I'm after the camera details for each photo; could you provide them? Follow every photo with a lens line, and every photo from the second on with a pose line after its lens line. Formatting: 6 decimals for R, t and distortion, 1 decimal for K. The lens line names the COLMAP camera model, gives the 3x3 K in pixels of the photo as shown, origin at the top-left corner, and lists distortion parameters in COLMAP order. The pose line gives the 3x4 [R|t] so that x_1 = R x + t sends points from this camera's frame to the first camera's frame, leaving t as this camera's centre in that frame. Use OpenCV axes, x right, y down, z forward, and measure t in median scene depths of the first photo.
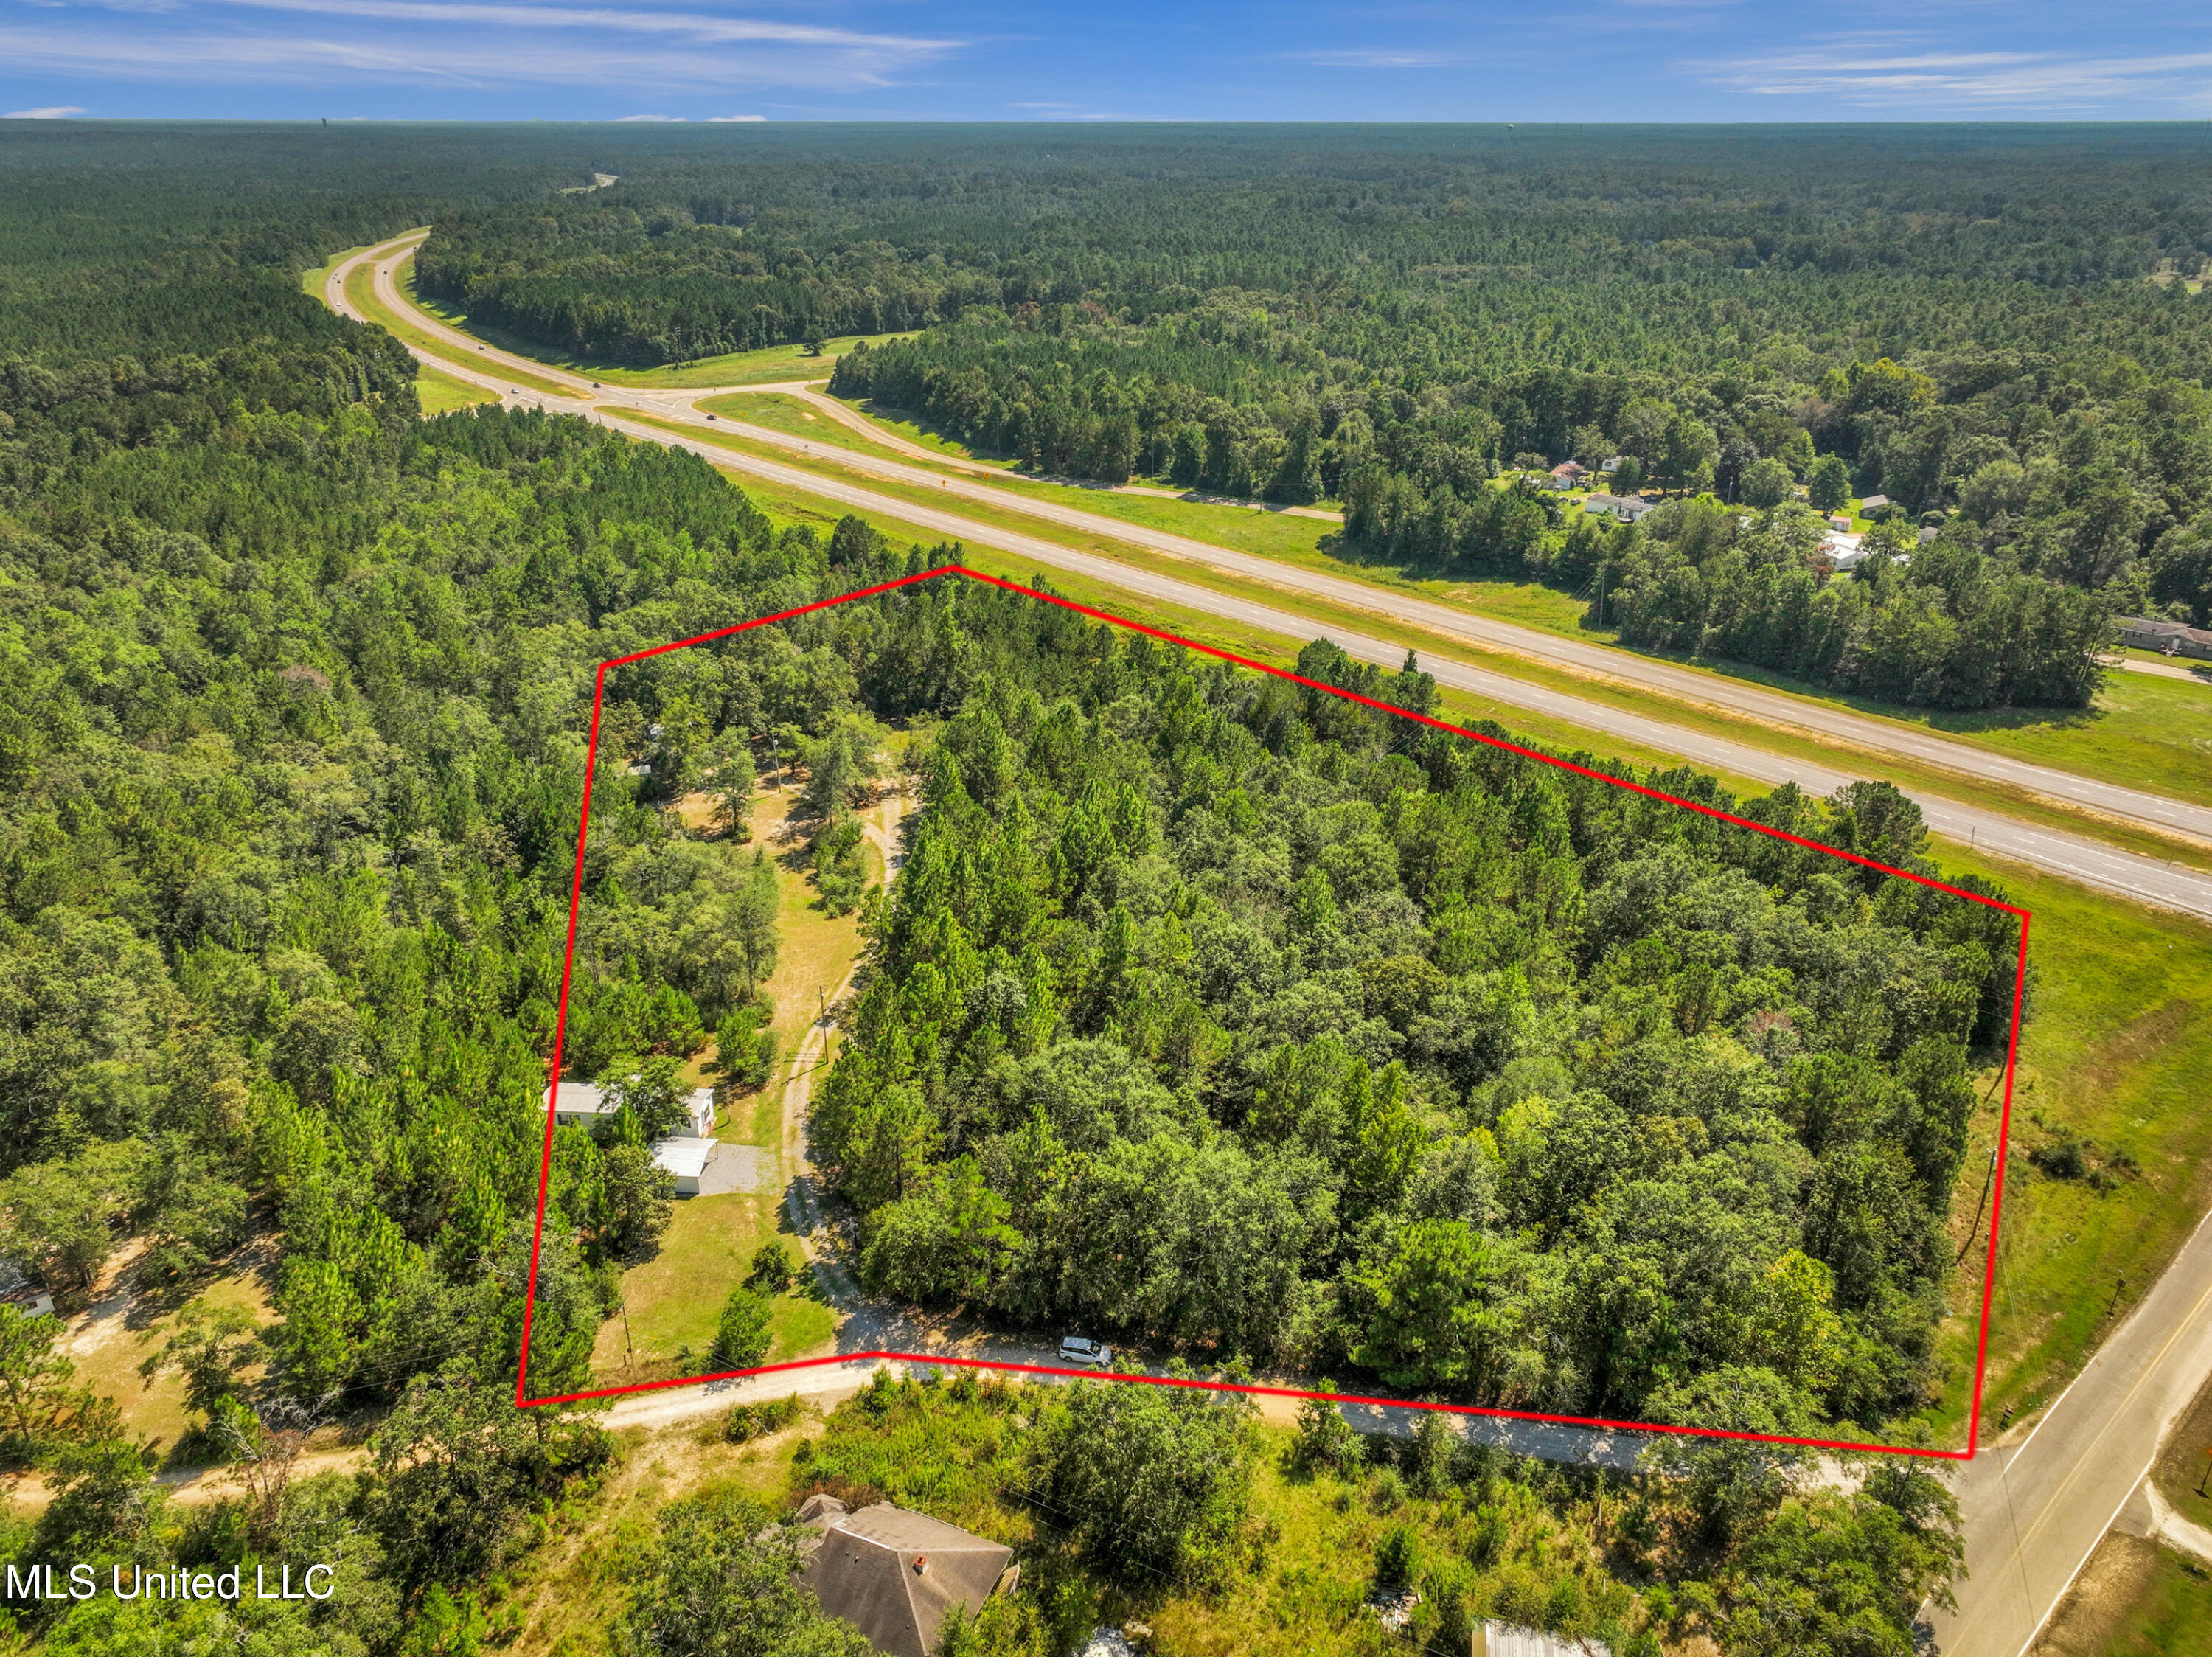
lens RADIAL K [[1589.1, 0, 1106.0], [0, 1589.1, 828.5], [0, 0, 1]] dist [0.000593, 0.002565]
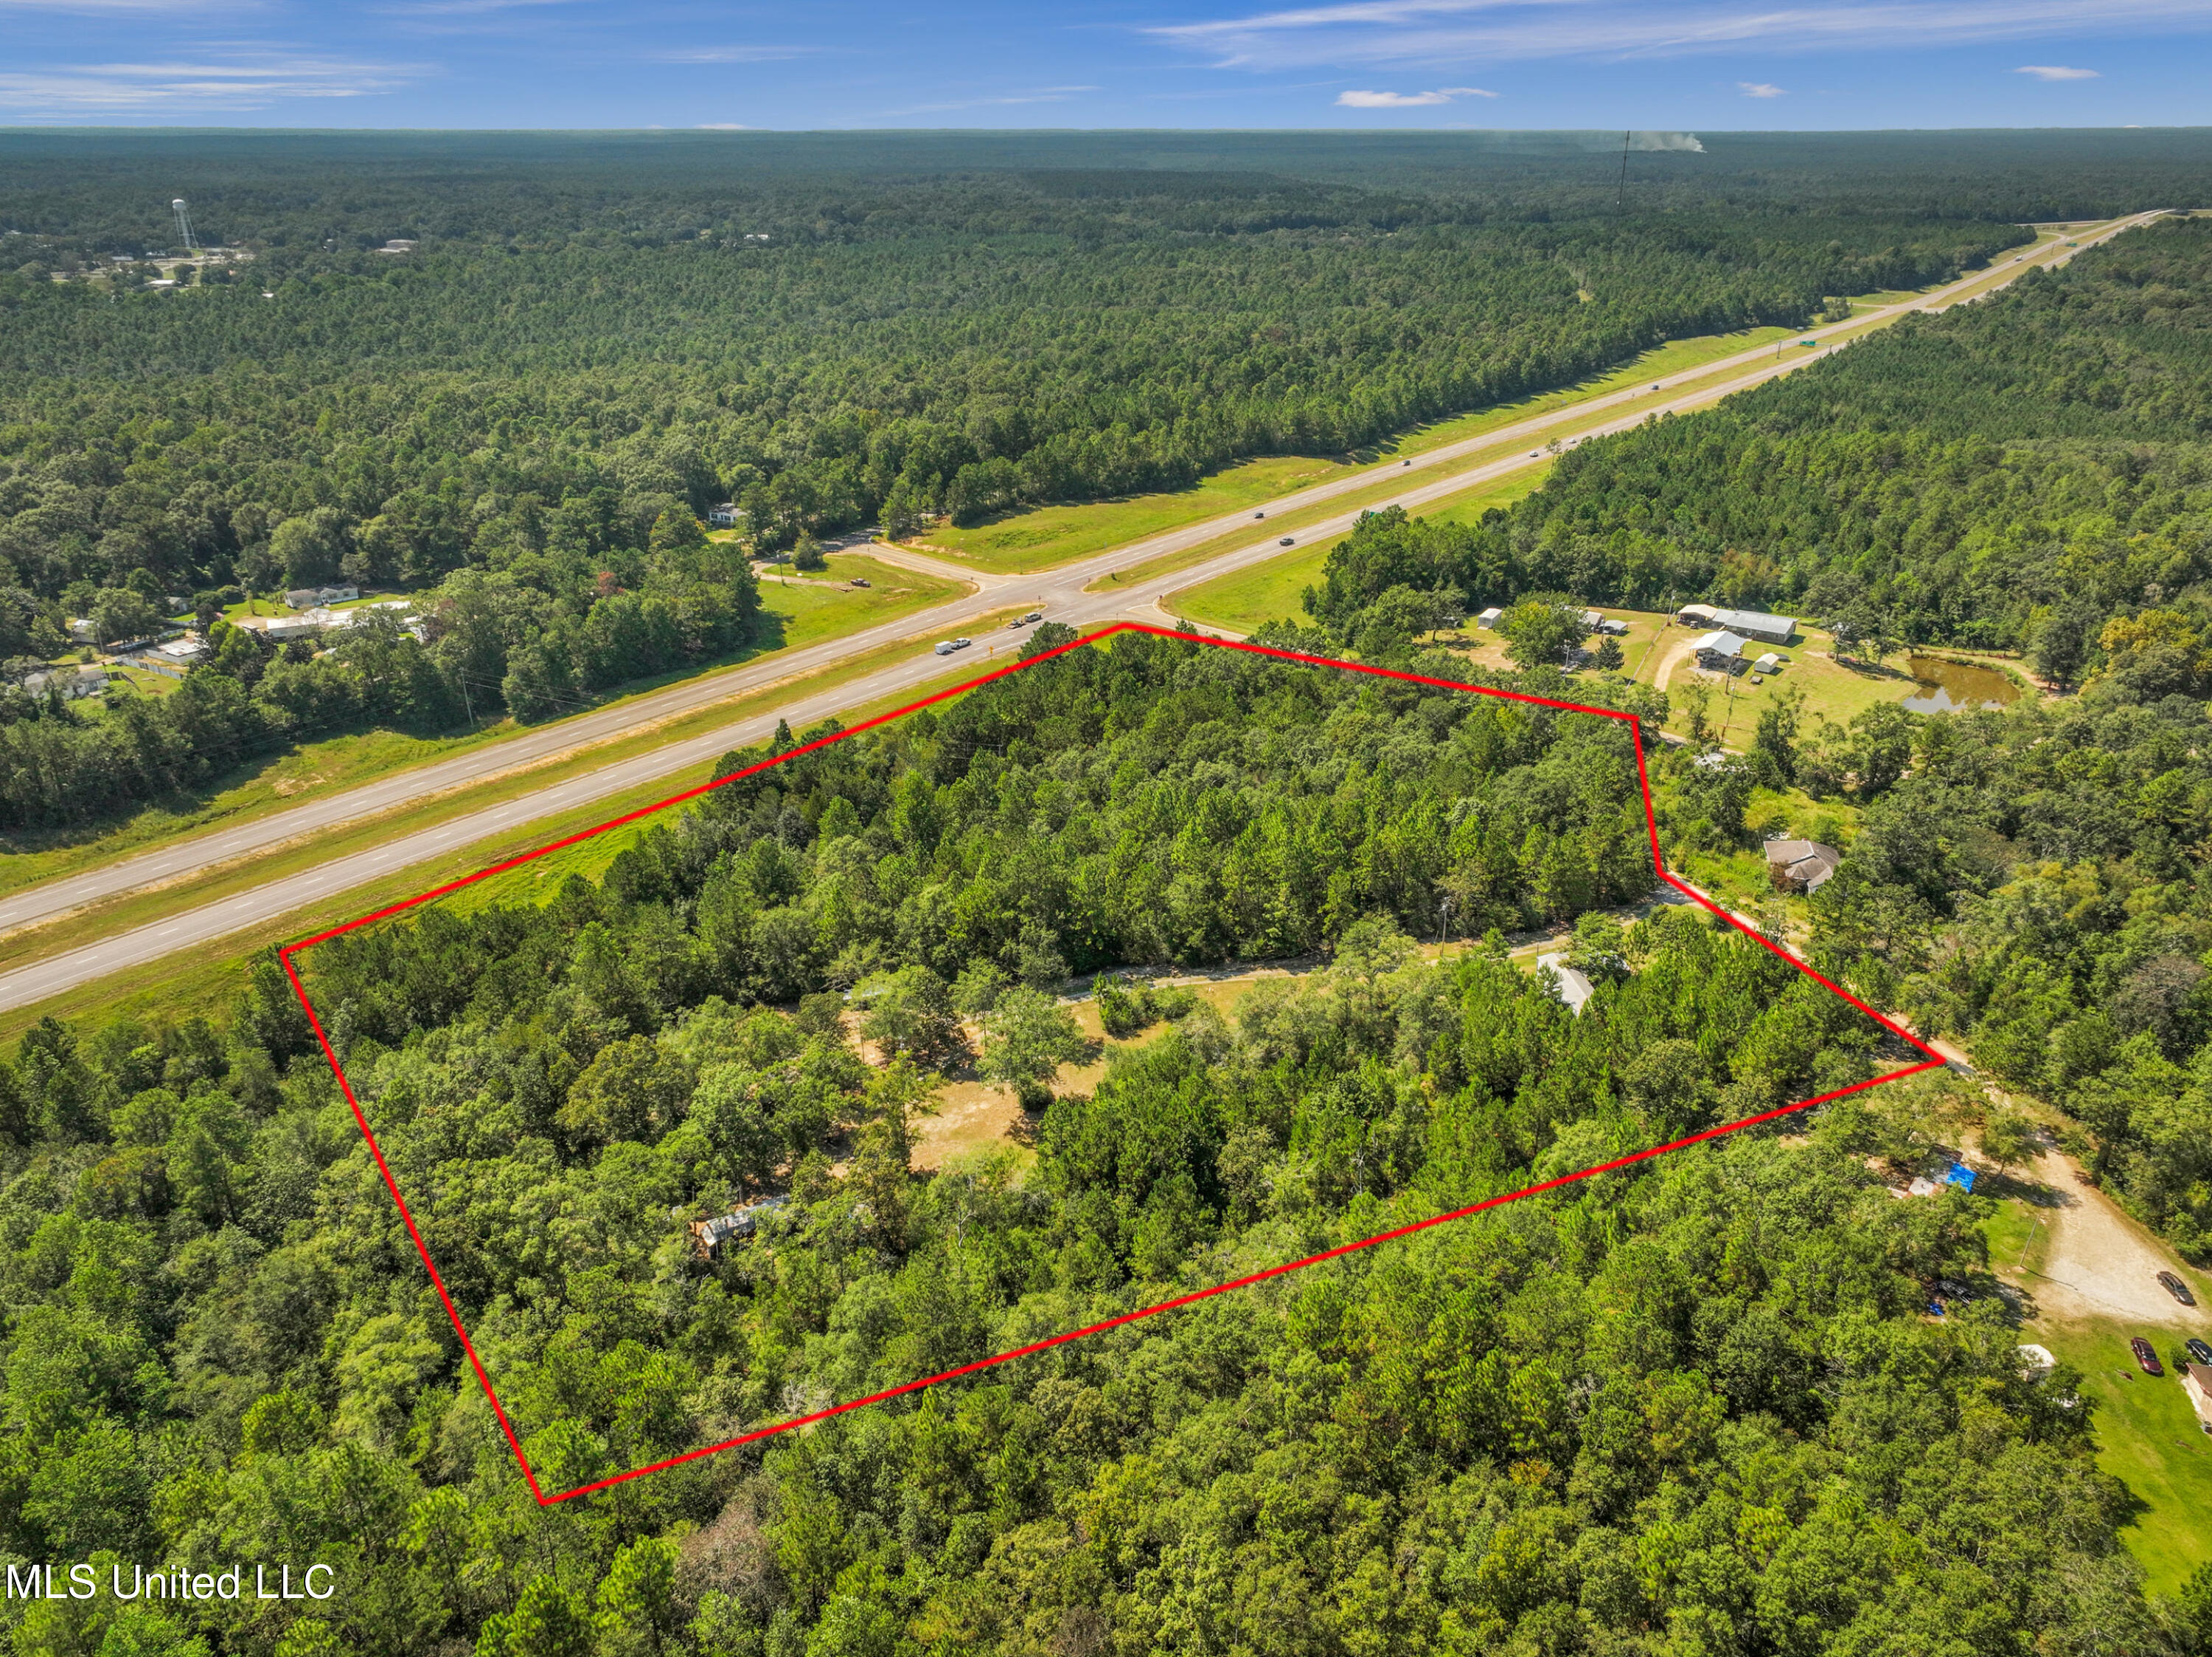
lens RADIAL K [[1618.6, 0, 1106.0], [0, 1618.6, 828.5], [0, 0, 1]] dist [-0.002844, 0.002572]
pose [[-0.170760, -0.390458, 0.904646, -0.659490], [0.410825, 0.806302, 0.425558, -0.322725], [-0.895580, 0.444319, 0.022726, 0.602425]]
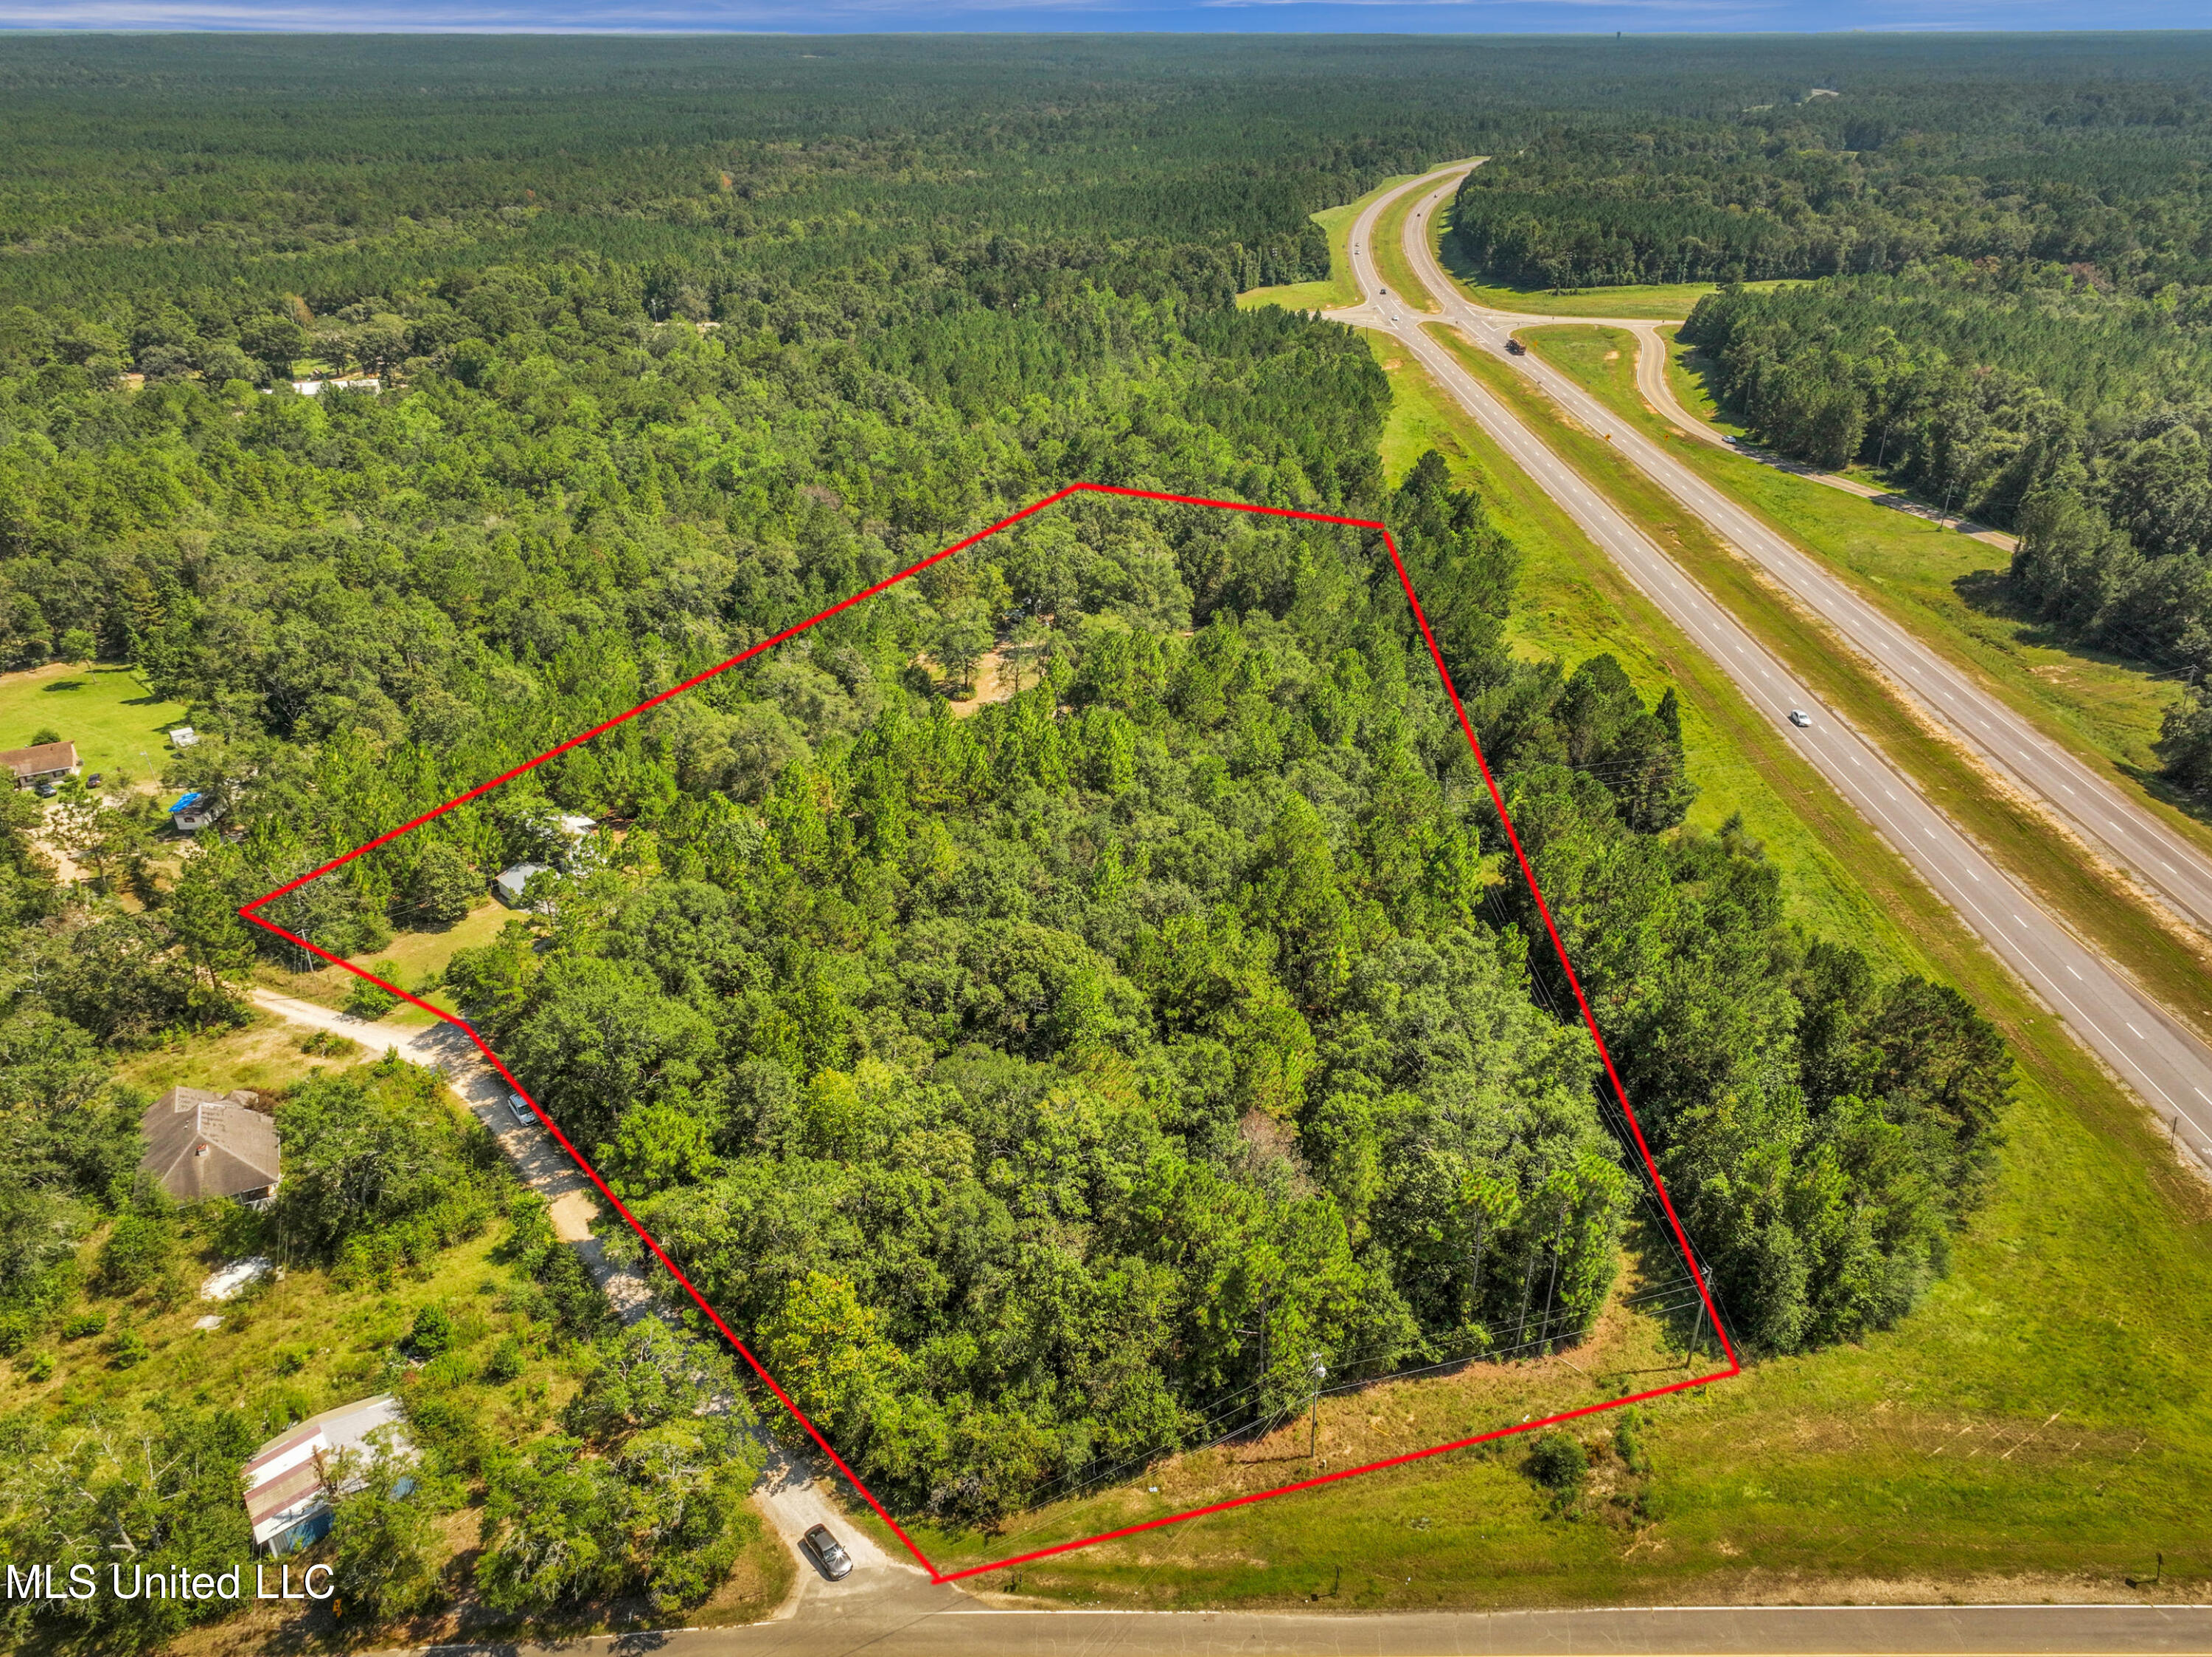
lens RADIAL K [[1618.6, 0, 1106.0], [0, 1618.6, 828.5], [0, 0, 1]] dist [-0.002844, 0.002572]
pose [[0.749680, 0.292774, -0.593518, 0.373226], [-0.270900, 0.954003, 0.128420, -0.053320], [0.603816, 0.064510, 0.794509, 0.118503]]
